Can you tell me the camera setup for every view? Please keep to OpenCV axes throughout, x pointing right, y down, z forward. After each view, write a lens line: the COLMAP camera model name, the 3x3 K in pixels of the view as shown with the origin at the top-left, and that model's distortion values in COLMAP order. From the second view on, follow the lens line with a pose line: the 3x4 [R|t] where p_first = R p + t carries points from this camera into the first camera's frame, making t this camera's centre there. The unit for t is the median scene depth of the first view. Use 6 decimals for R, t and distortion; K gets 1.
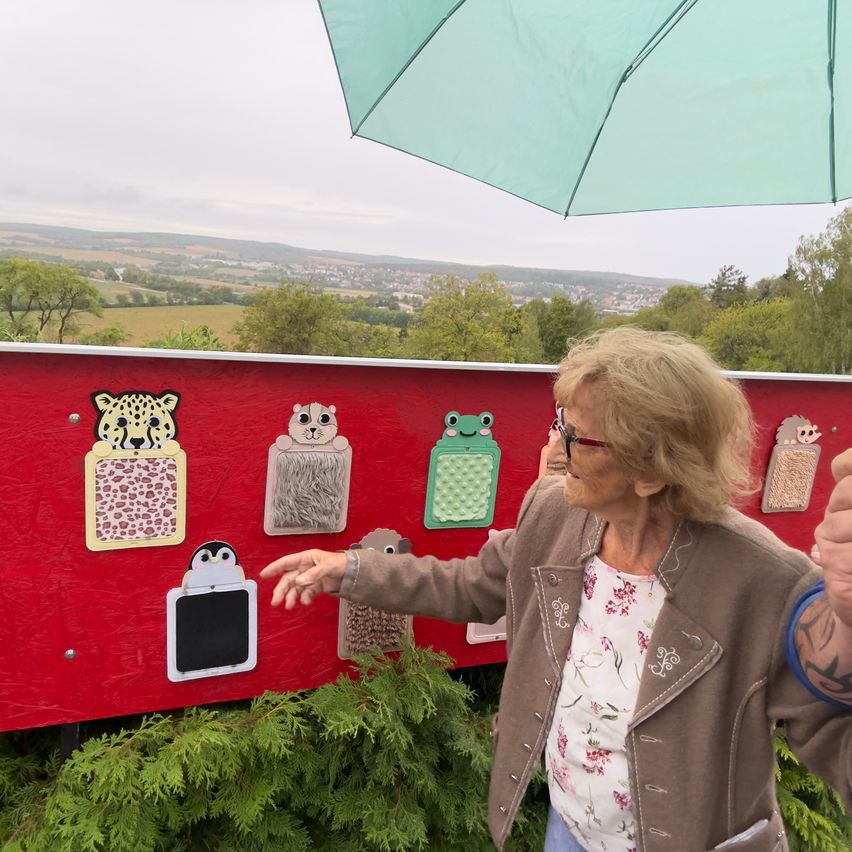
lens RADIAL K [[730.0, 0, 433.7], [0, 730.0, 425.1], [0, 0, 1]] dist [0.059253, -0.140649]
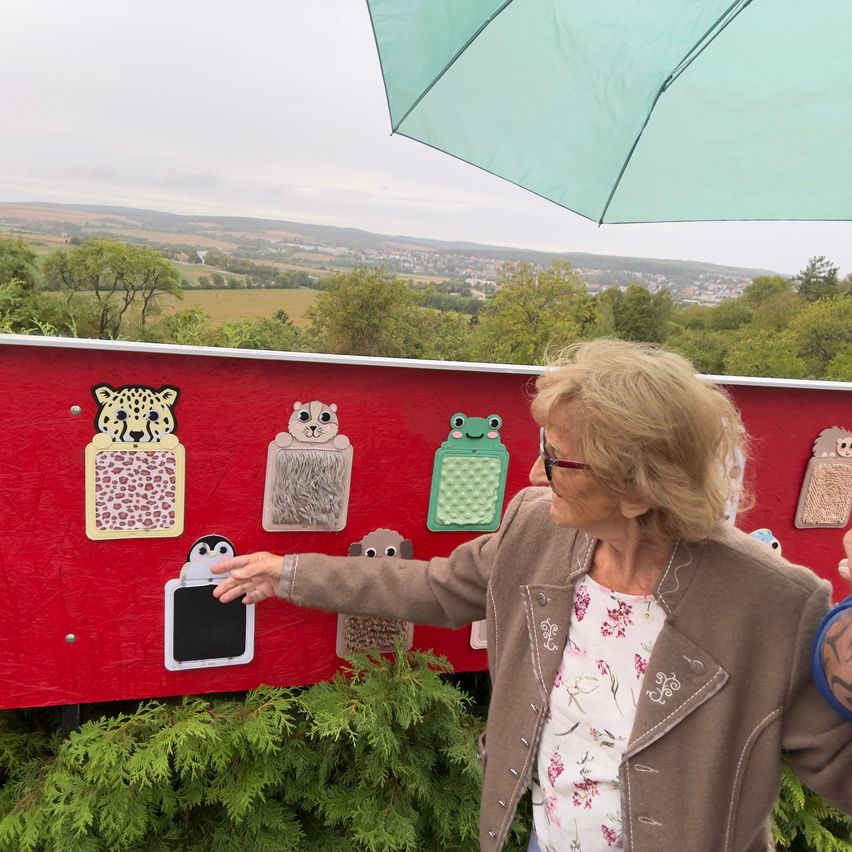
lens RADIAL K [[730.0, 0, 431.1], [0, 730.0, 429.1], [0, 0, 1]] dist [0.059253, -0.140649]
pose [[0.994752, 0.035175, -0.096083, 0.093256], [-0.032962, 0.999156, 0.024522, -0.022523], [0.096865, -0.021226, 0.995071, 0.028664]]
